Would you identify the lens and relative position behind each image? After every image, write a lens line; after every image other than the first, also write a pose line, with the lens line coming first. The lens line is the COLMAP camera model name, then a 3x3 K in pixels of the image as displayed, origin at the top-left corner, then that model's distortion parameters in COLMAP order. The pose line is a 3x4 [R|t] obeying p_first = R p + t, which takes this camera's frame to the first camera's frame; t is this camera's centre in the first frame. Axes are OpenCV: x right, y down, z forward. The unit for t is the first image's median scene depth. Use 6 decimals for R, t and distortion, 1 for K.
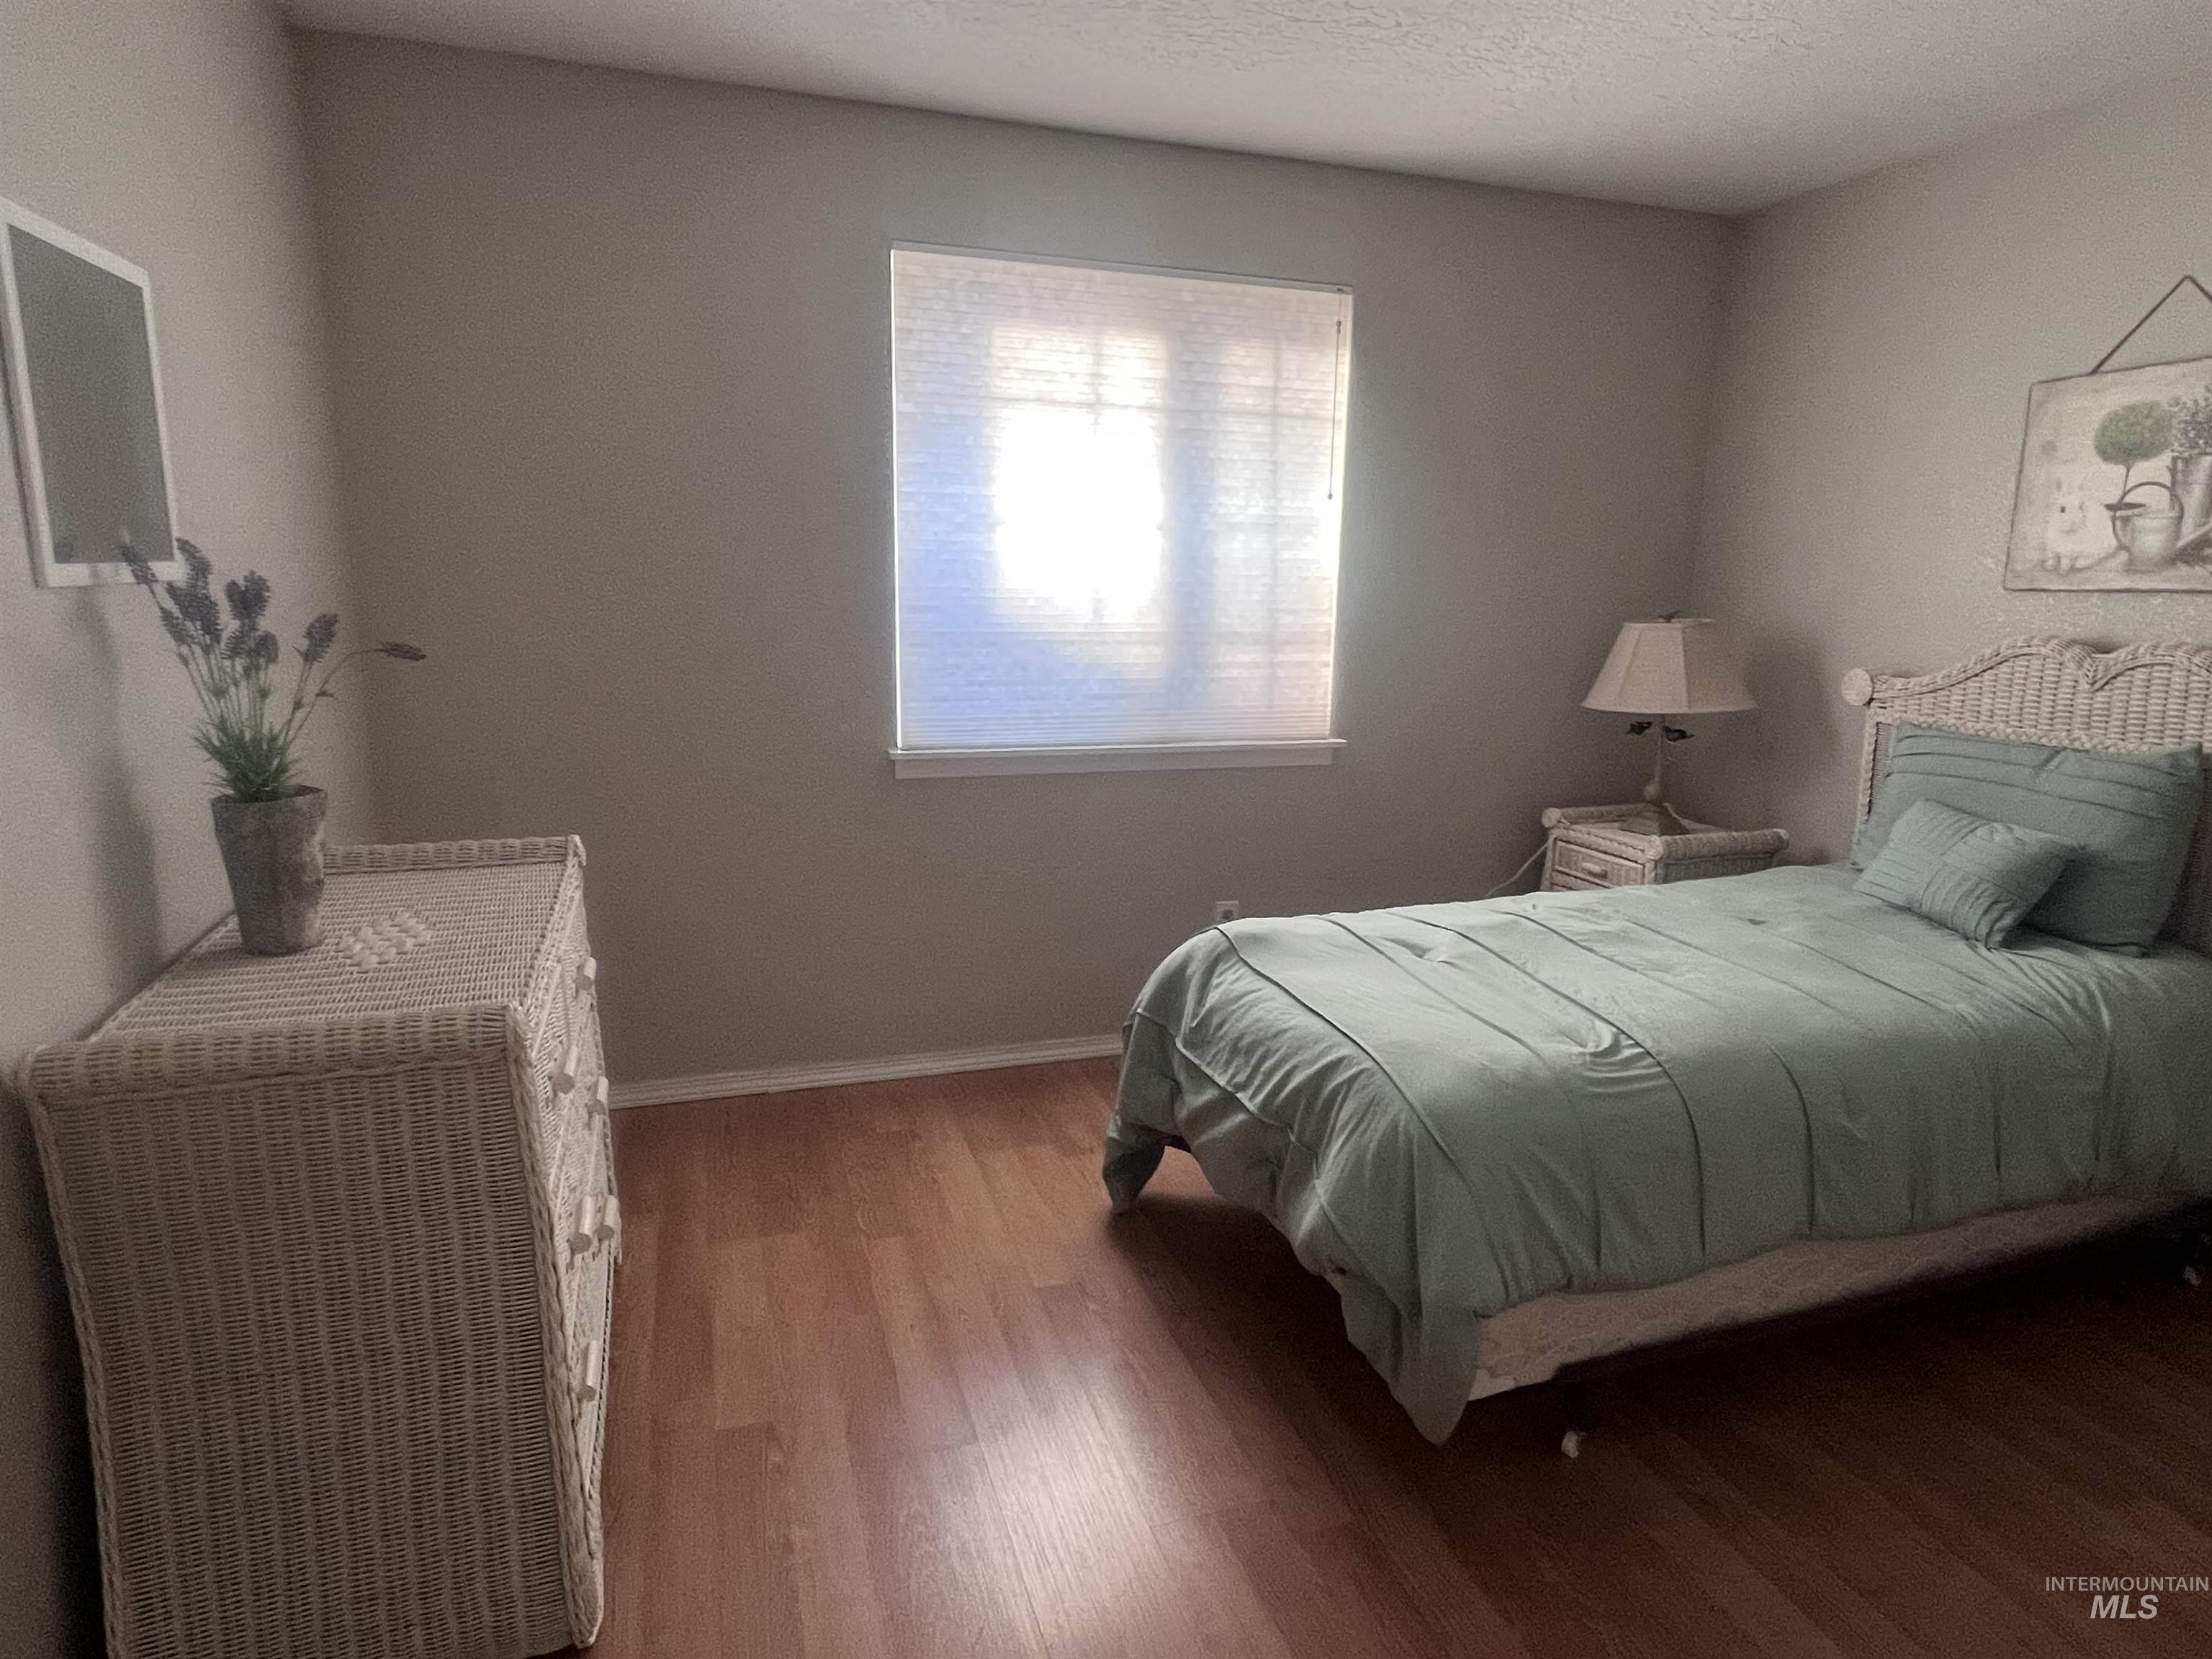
lens RADIAL K [[1255.7, 0, 1099.5], [0, 1255.7, 835.7], [0, 0, 1]] dist [-0.006278, -0.000469]
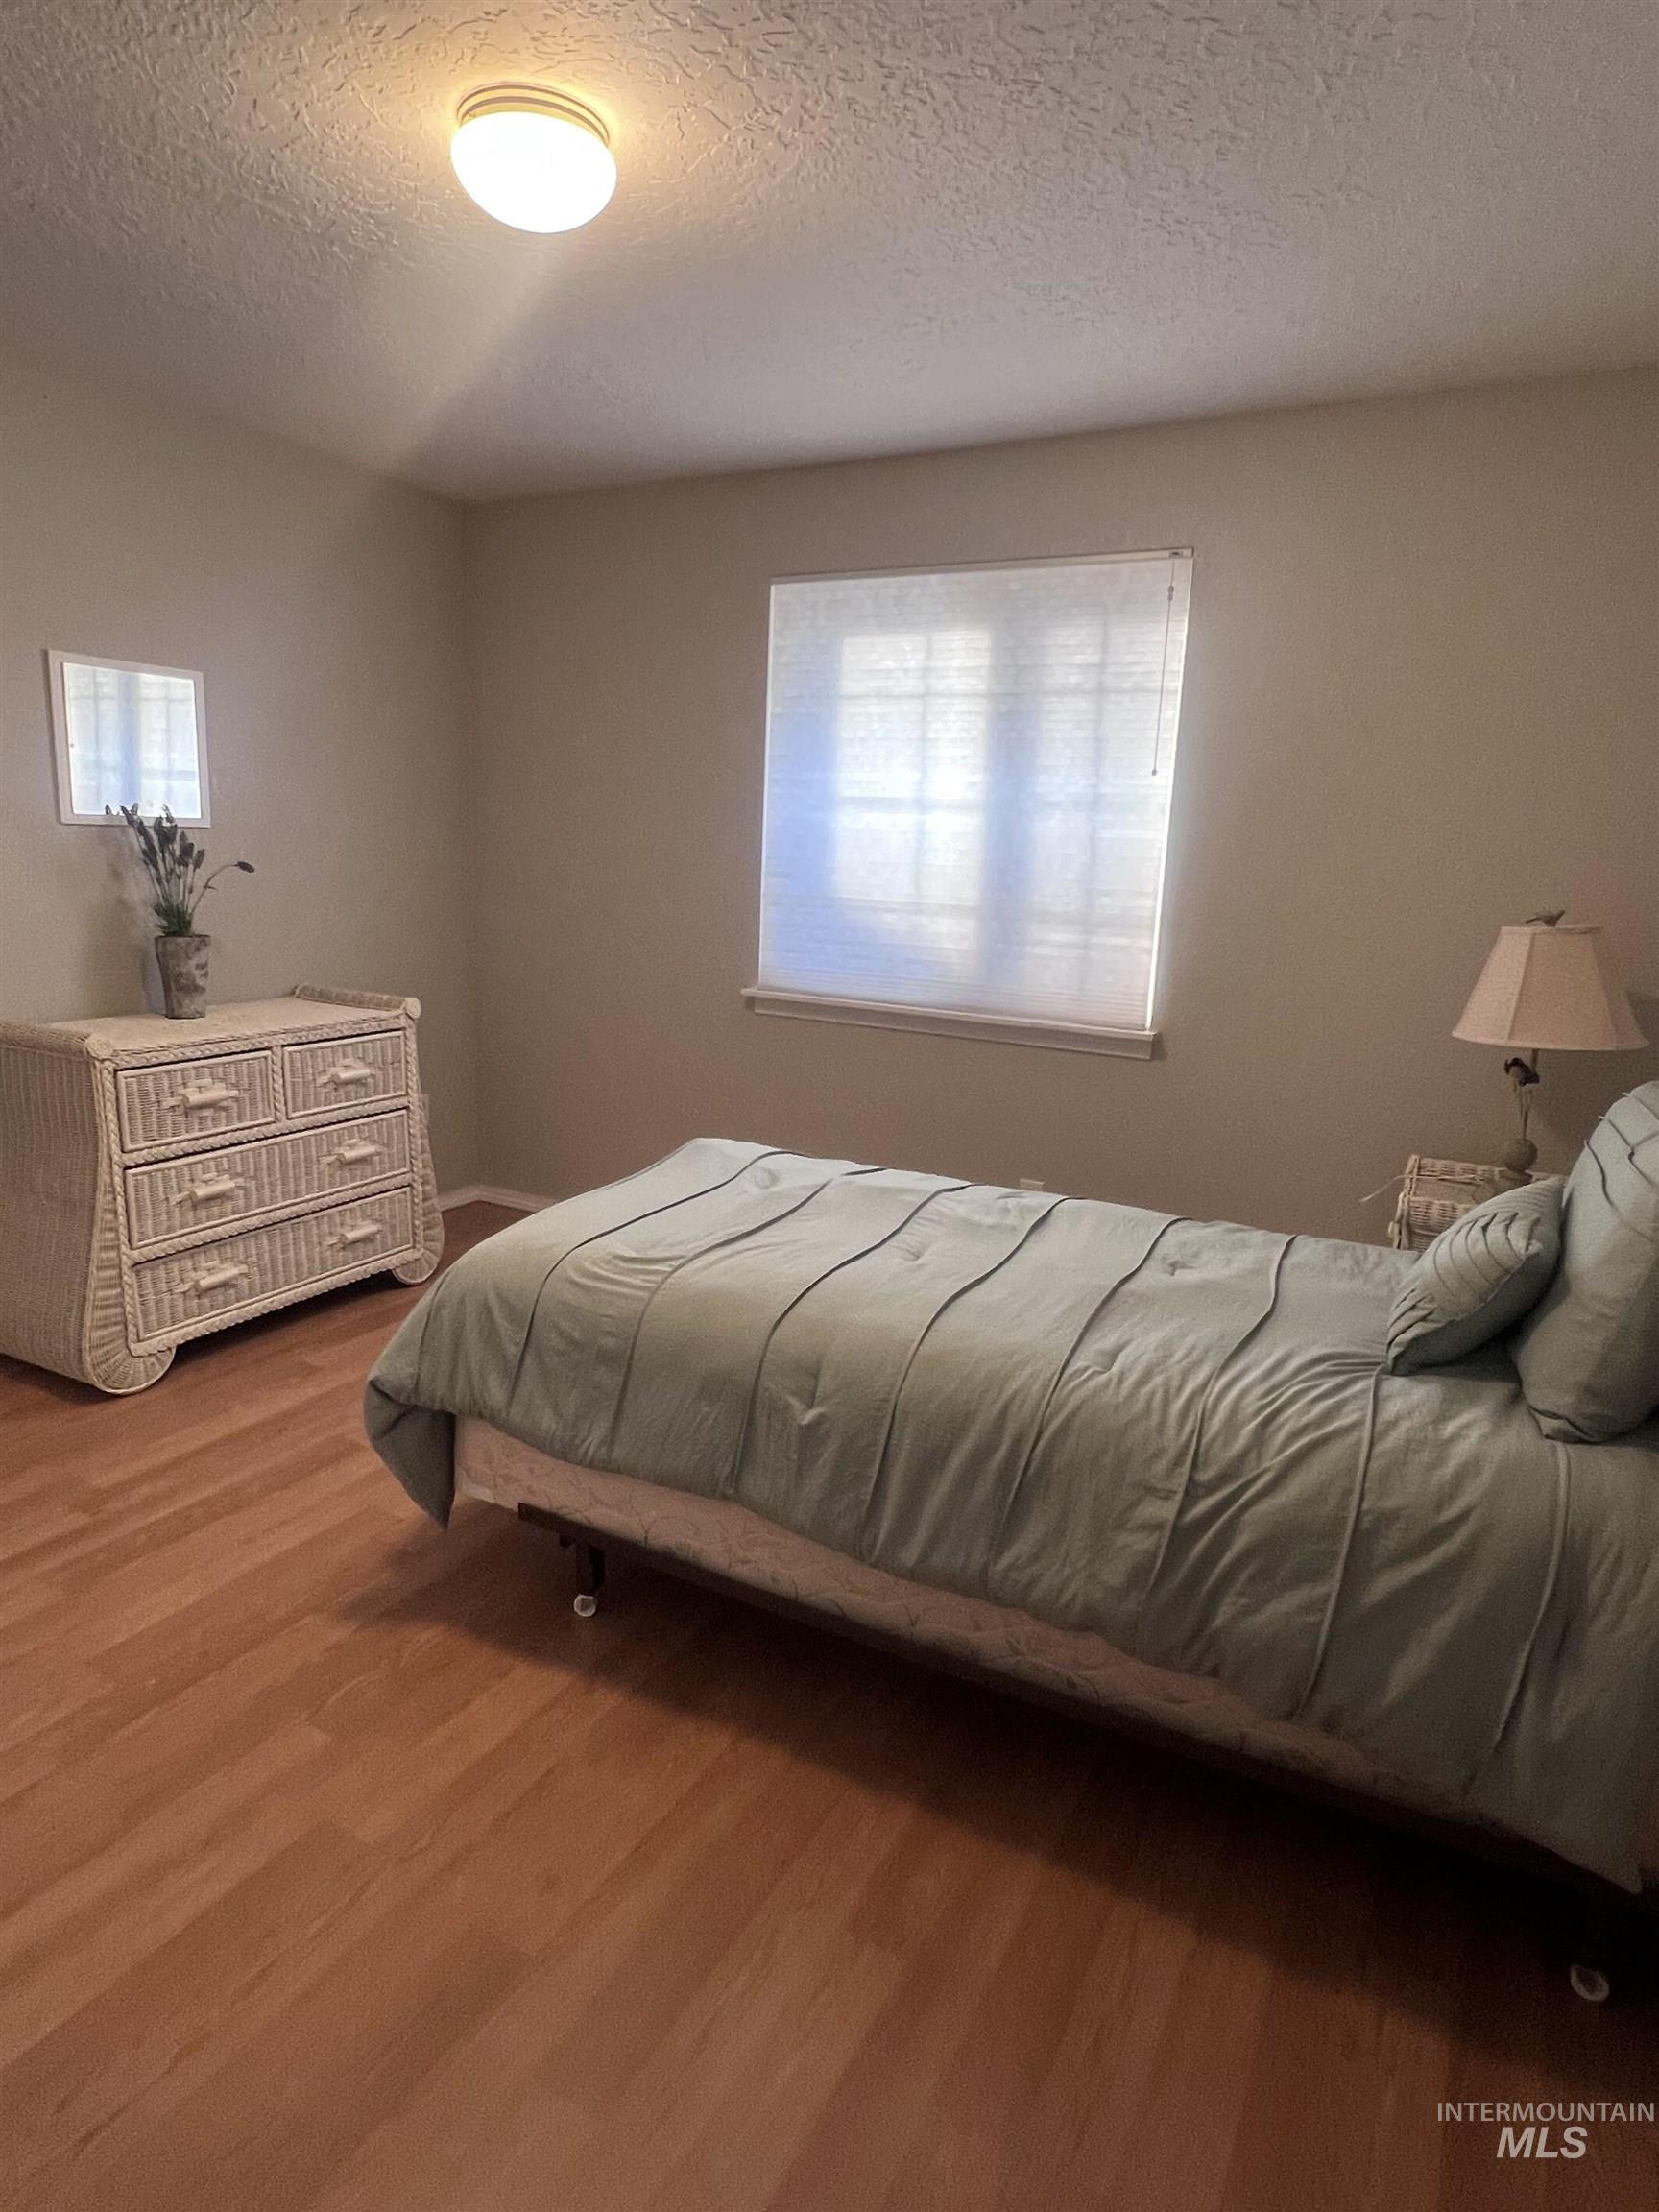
lens RADIAL K [[1255.7, 0, 816.4], [0, 1255.7, 1097.6], [0, 0, 1]] dist [-0.006278, -0.000469]
pose [[0.676375, 0.155243, -0.720011, 0.751465], [-0.182092, 0.982436, 0.040769, -0.023796], [0.713694, 0.103533, 0.692764, 0.198887]]
